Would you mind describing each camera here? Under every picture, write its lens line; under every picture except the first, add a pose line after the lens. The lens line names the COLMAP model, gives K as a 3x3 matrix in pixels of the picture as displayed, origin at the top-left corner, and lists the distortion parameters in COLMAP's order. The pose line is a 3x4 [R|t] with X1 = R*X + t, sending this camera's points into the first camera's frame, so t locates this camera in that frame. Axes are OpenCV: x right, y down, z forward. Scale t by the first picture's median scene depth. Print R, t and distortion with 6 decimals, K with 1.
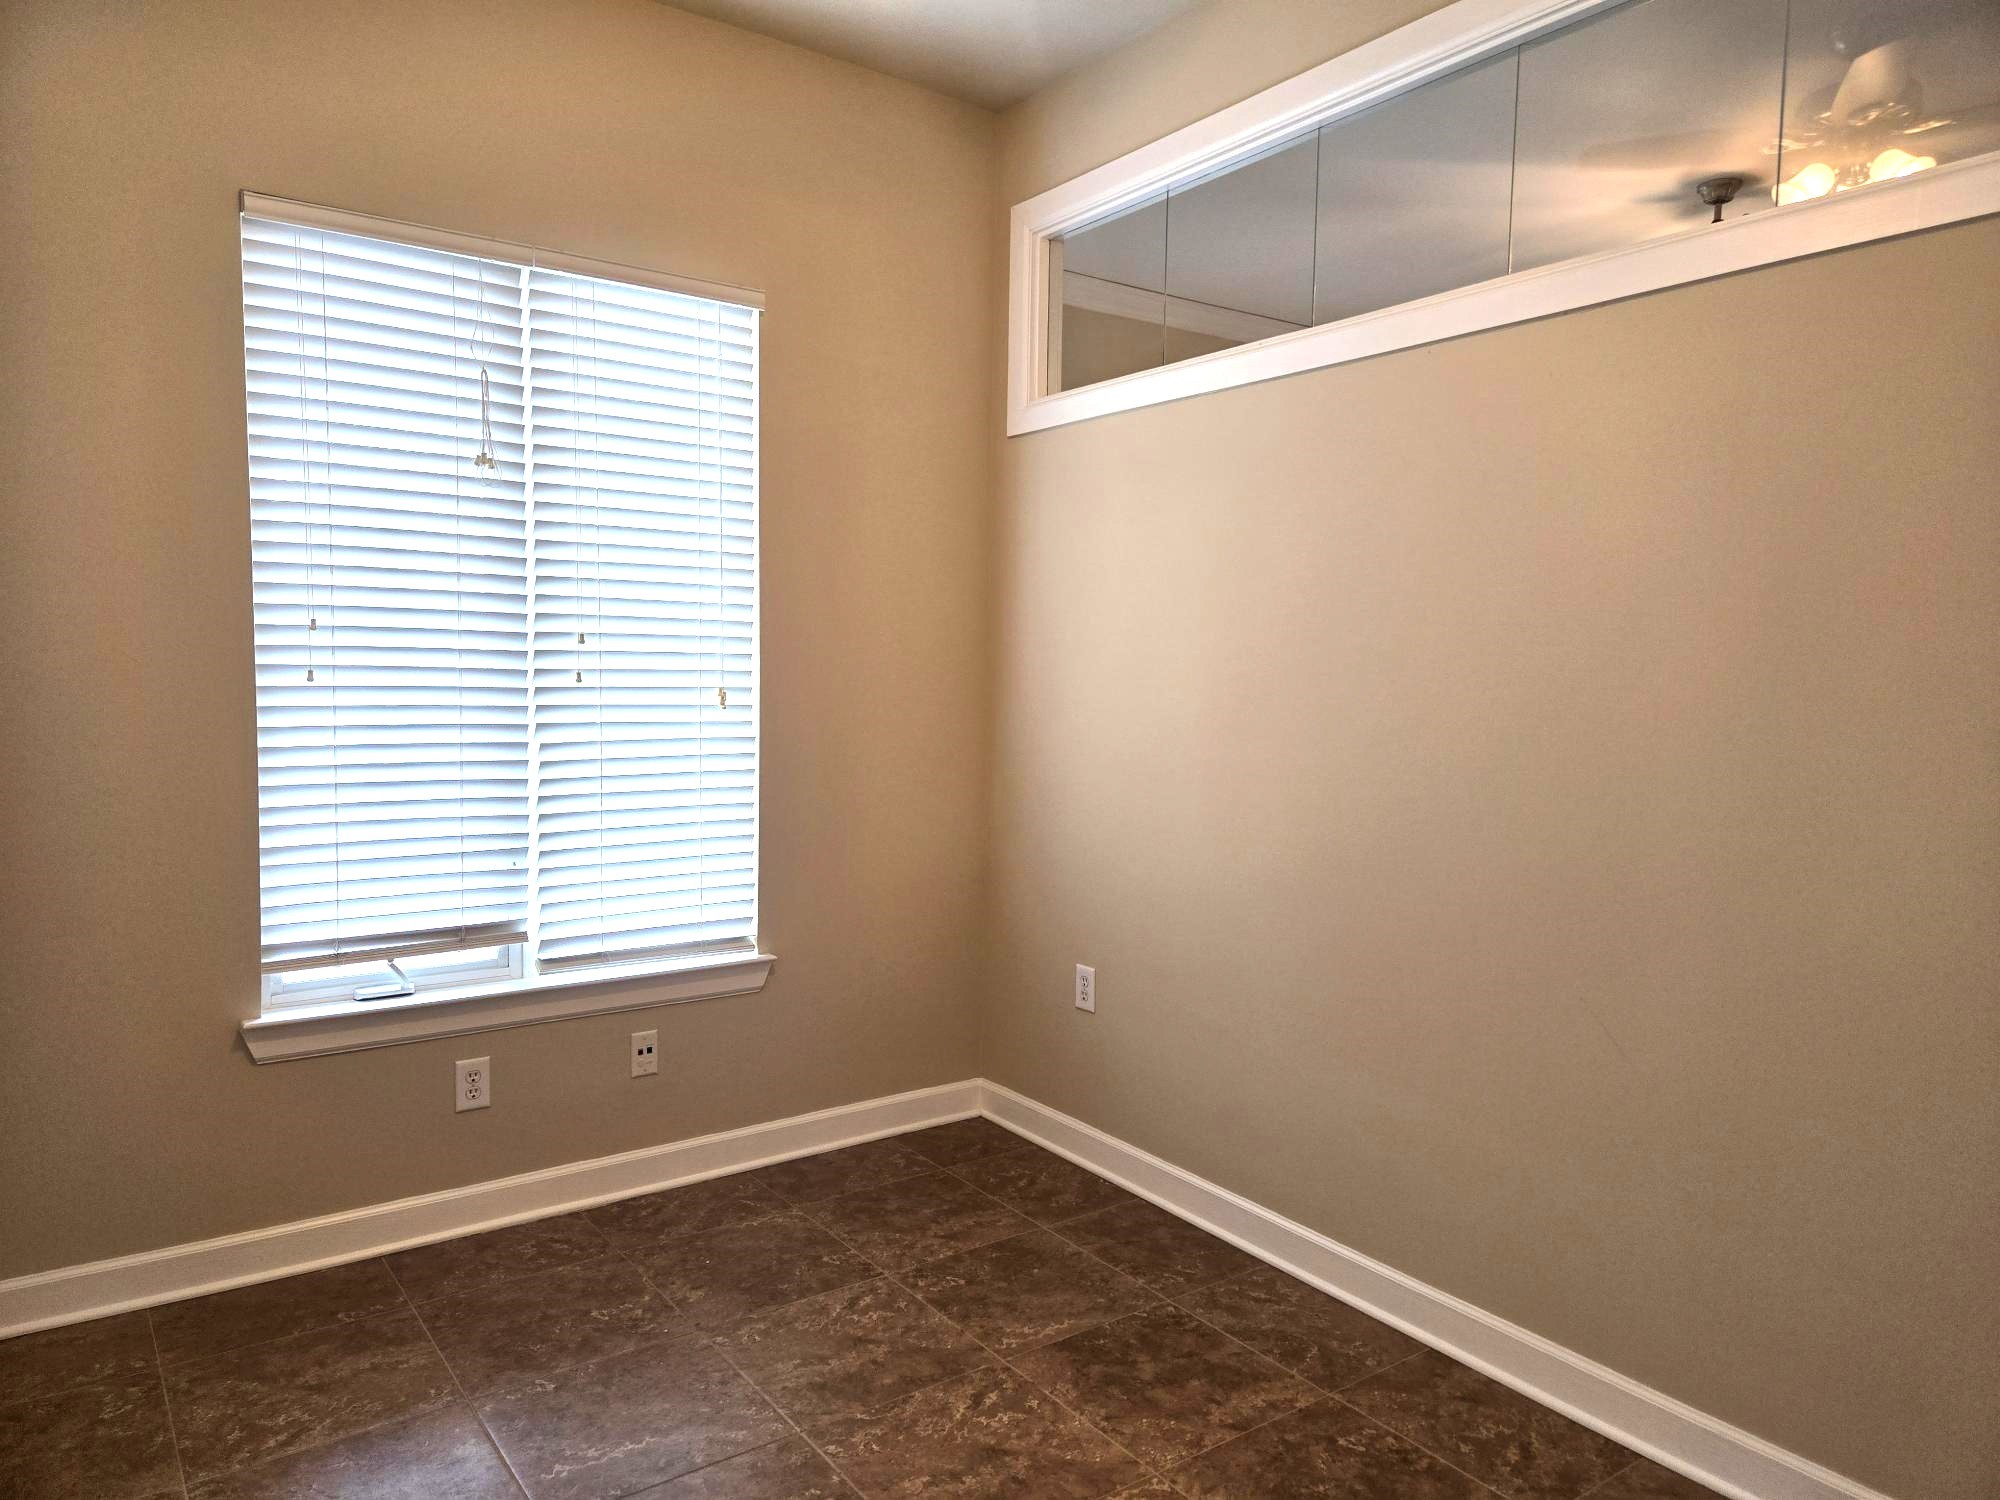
lens RADIAL K [[1347.1, 0, 1000.0], [0, 1347.1, 750.0], [0, 0, 1]] dist [0.080249, -0.064974]
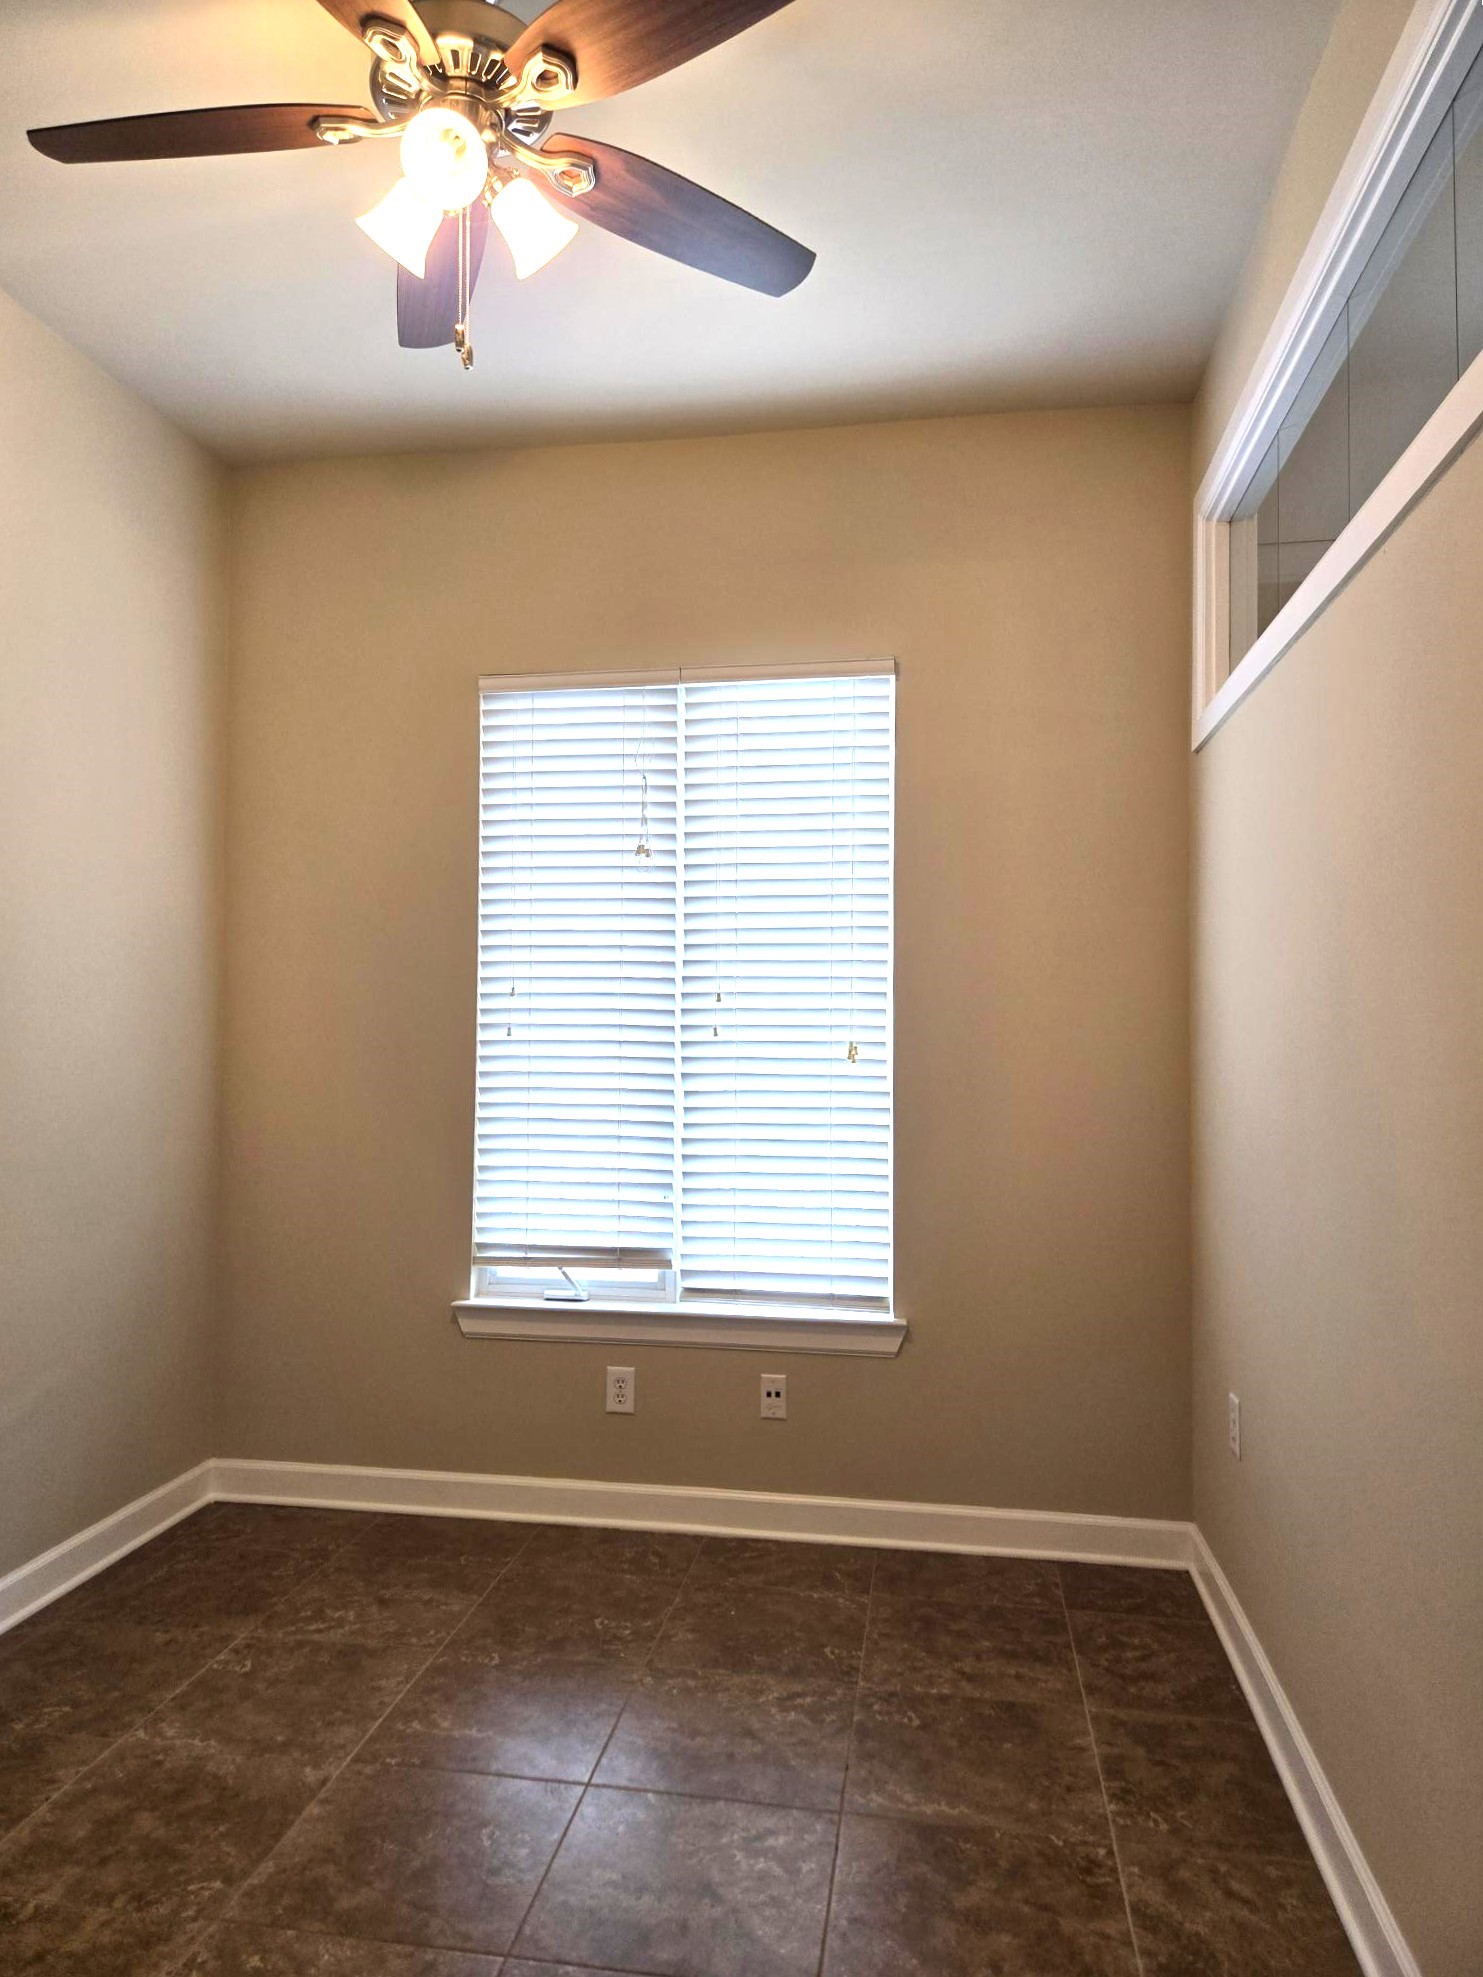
lens RADIAL K [[1331.6, 0, 715.0], [0, 1331.6, 971.1], [0, 0, 1]] dist [0.080249, -0.064974]
pose [[0.699580, -0.044849, -0.713146, 0.473963], [-0.041136, 0.993845, -0.102855, 0.009002], [0.713370, 0.101291, 0.693429, 0.240029]]
